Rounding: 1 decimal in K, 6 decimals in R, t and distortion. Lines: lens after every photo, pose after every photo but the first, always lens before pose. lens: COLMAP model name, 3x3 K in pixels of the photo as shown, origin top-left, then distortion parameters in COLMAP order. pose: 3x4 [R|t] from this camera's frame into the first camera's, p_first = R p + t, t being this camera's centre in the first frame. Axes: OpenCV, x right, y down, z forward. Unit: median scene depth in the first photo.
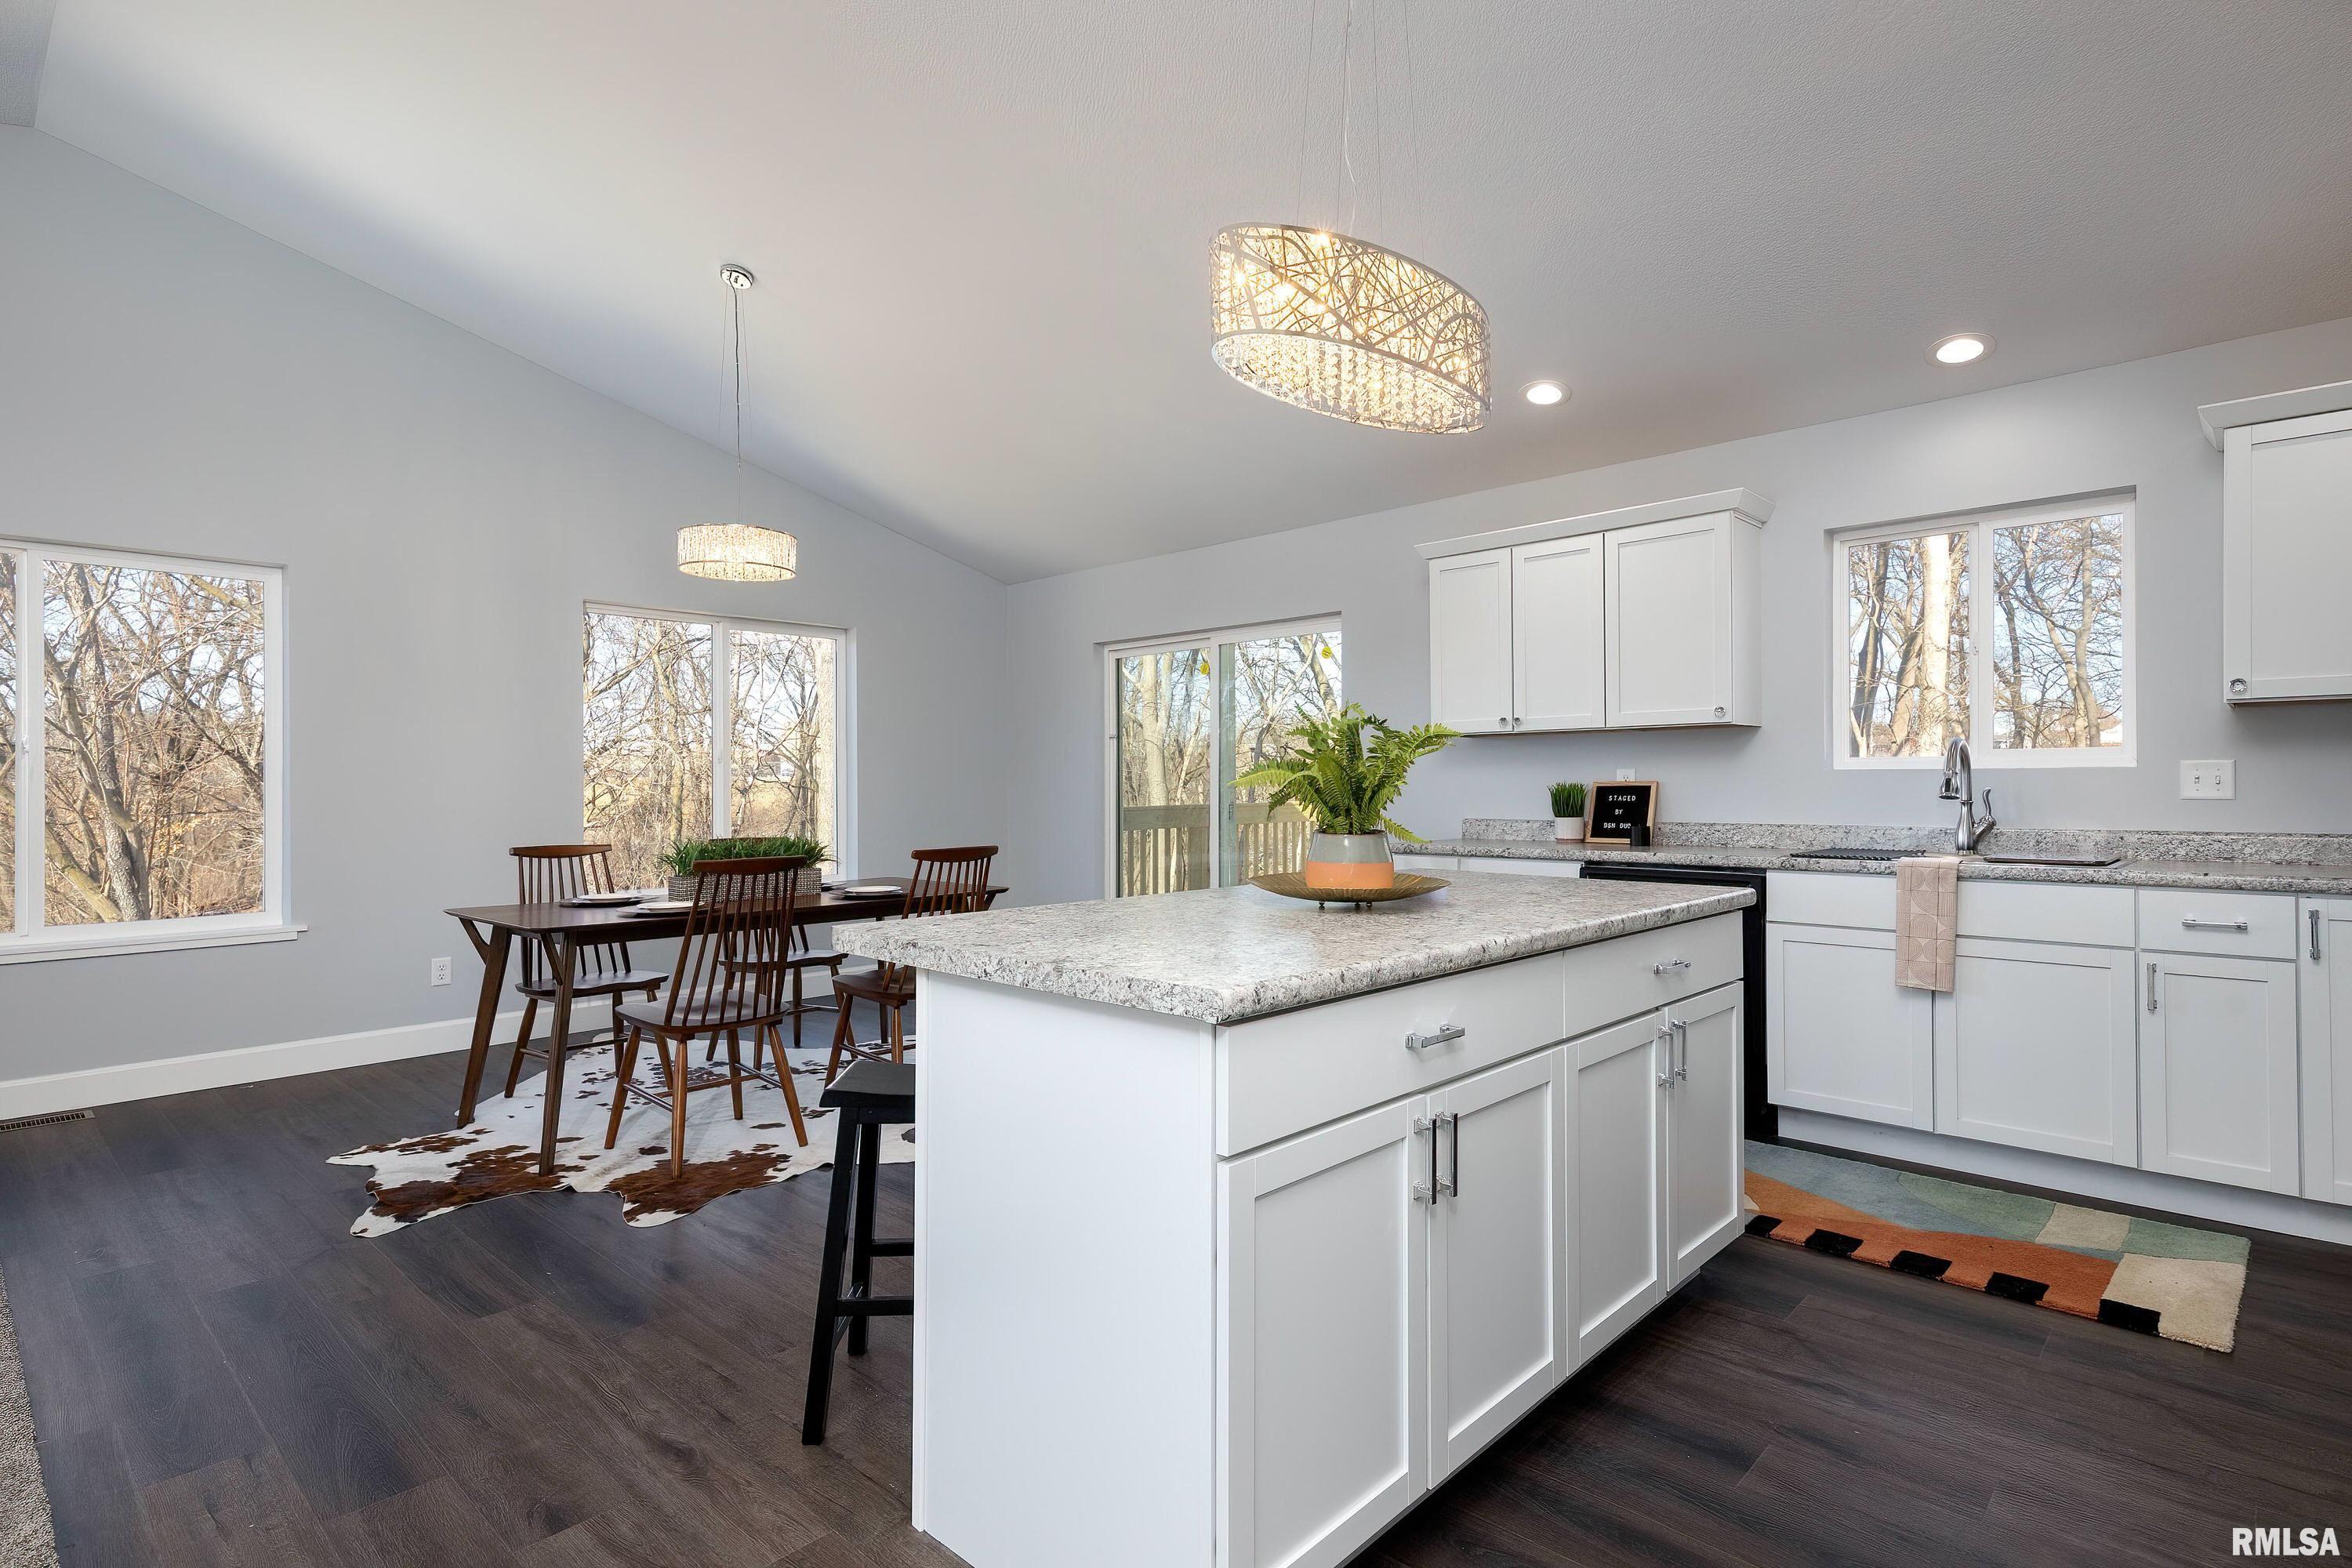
lens RADIAL K [[1168.1, 0, 1176.0], [0, 1168.1, 784.0], [0, 0, 1]] dist [0.034686, 0.000337]
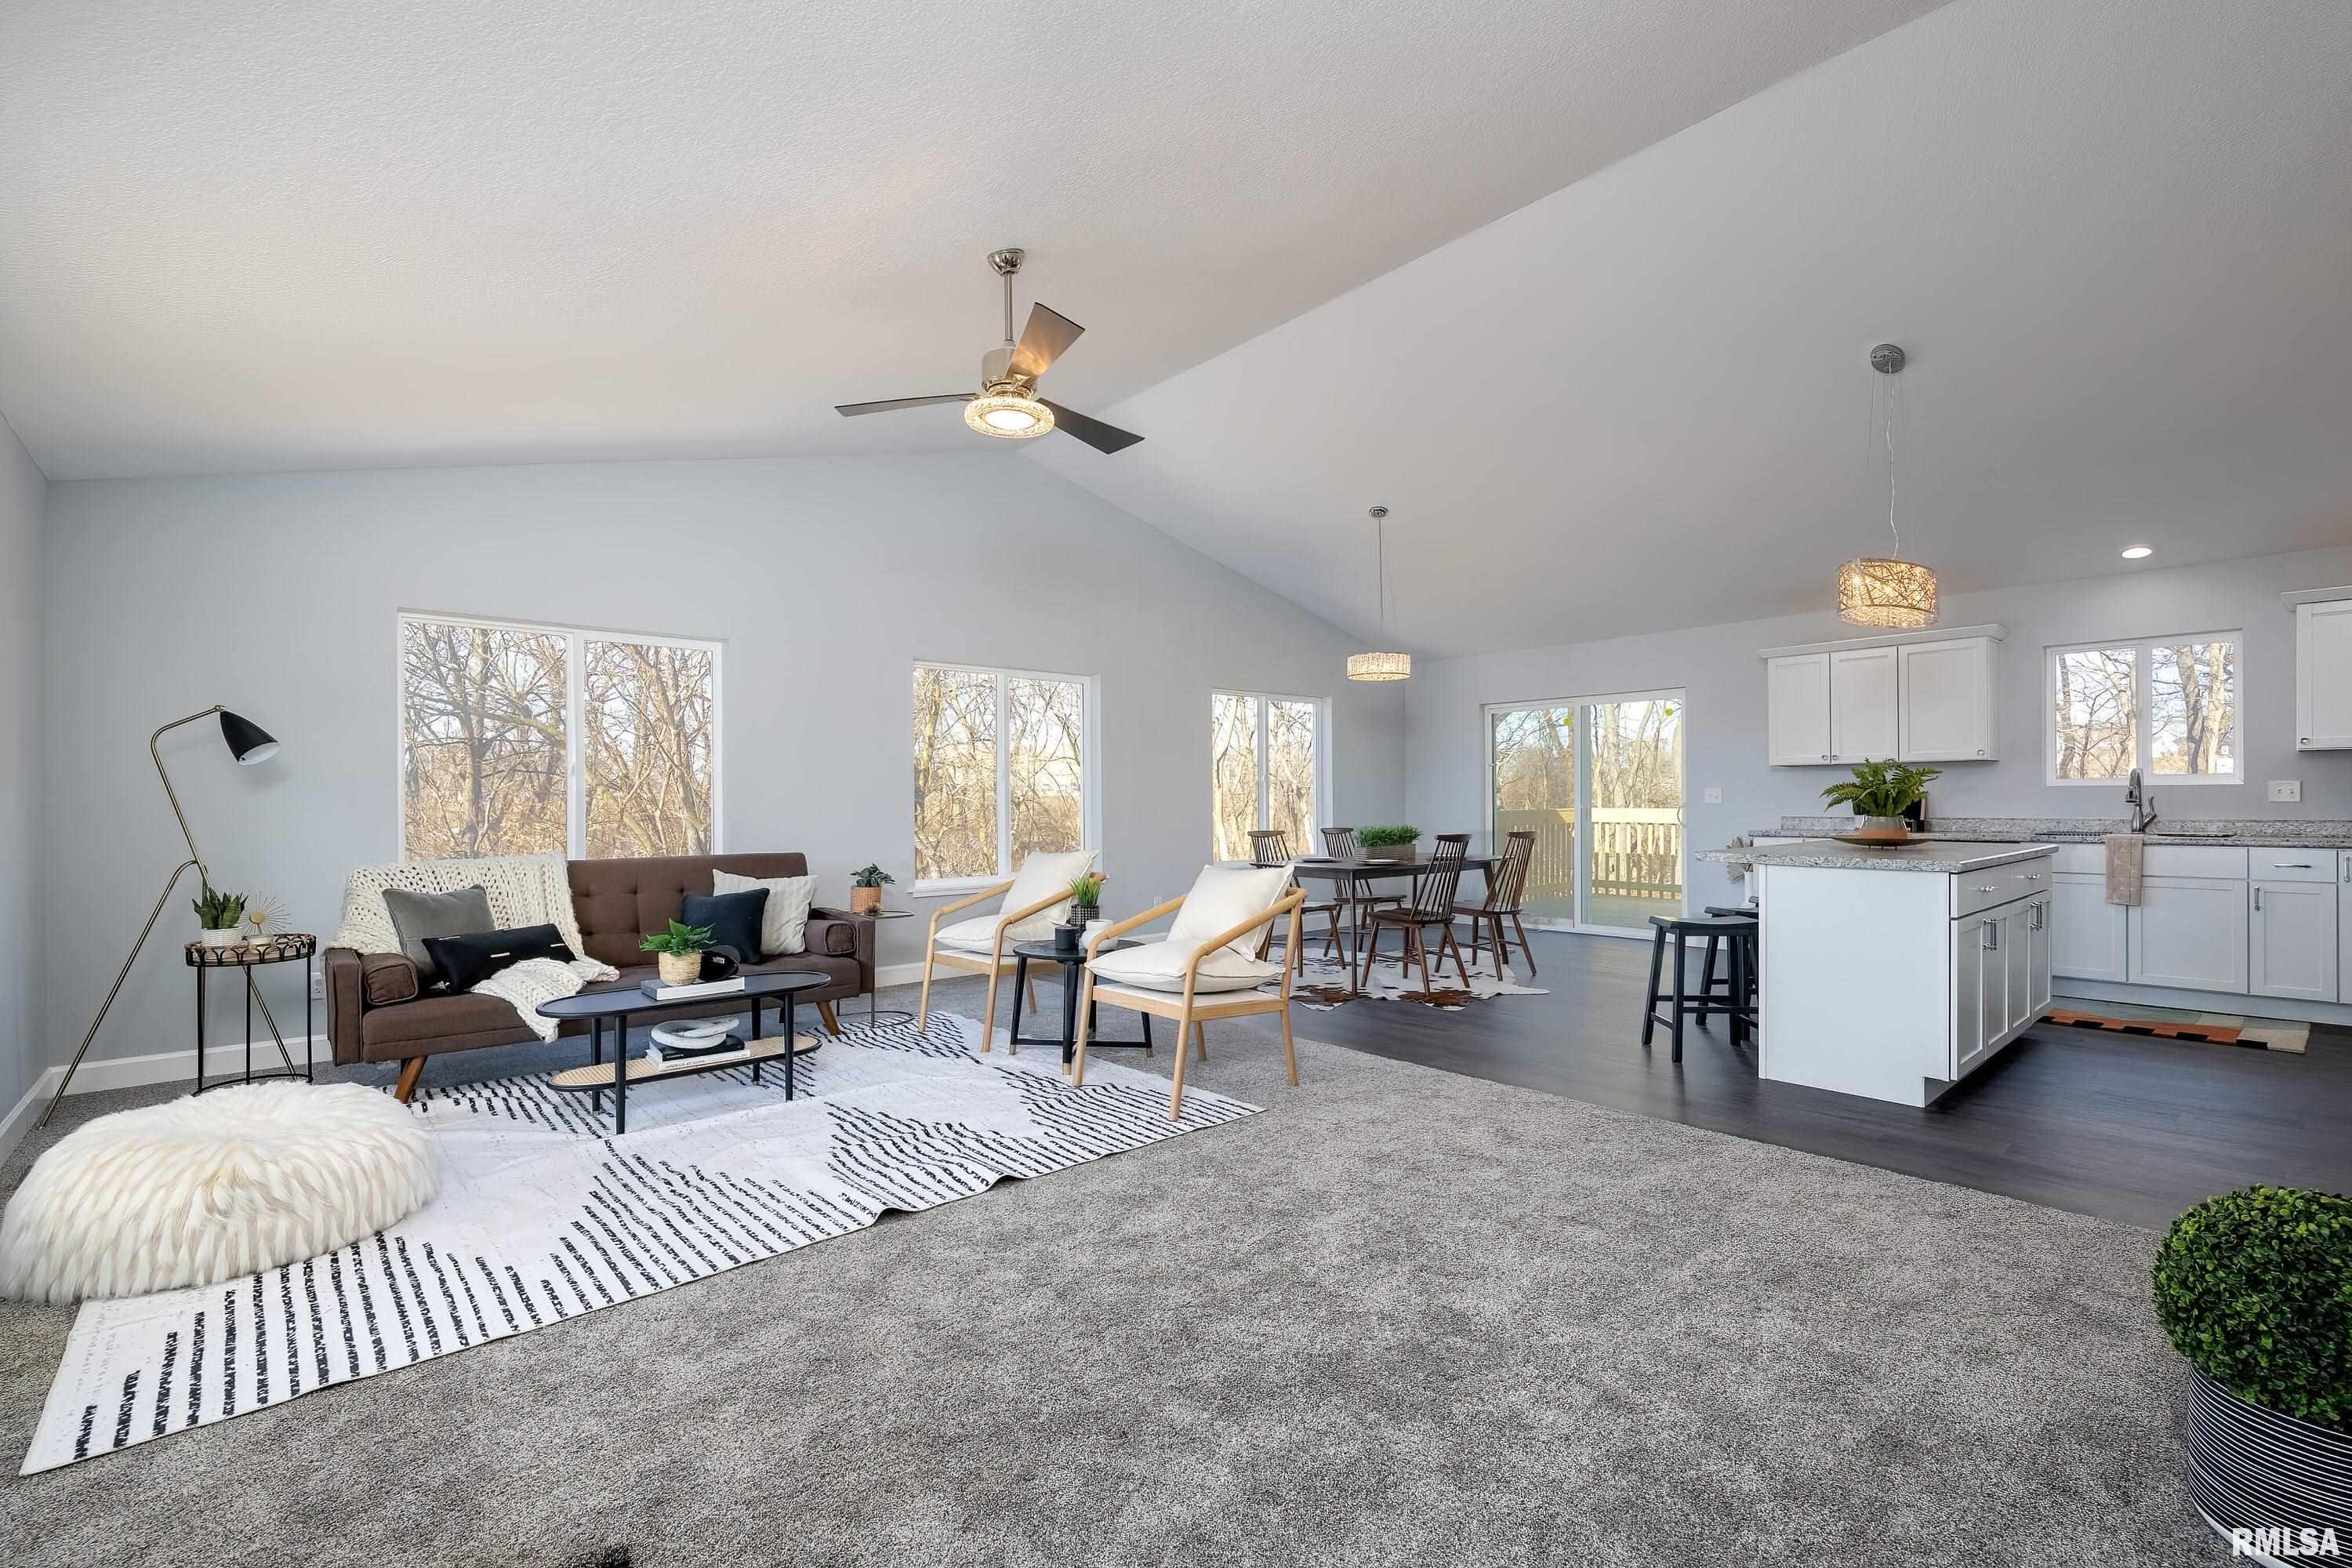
lens RADIAL K [[1030.7, 0, 1175.7], [0, 1030.7, 797.1], [0, 0, 1]] dist [0.044705, -0.019324]
pose [[0.996958, -0.002297, -0.077905, -0.659845], [0.002245, 0.999997, -0.000751, 0.002881], [0.077907, 0.000574, 0.996960, -0.696777]]
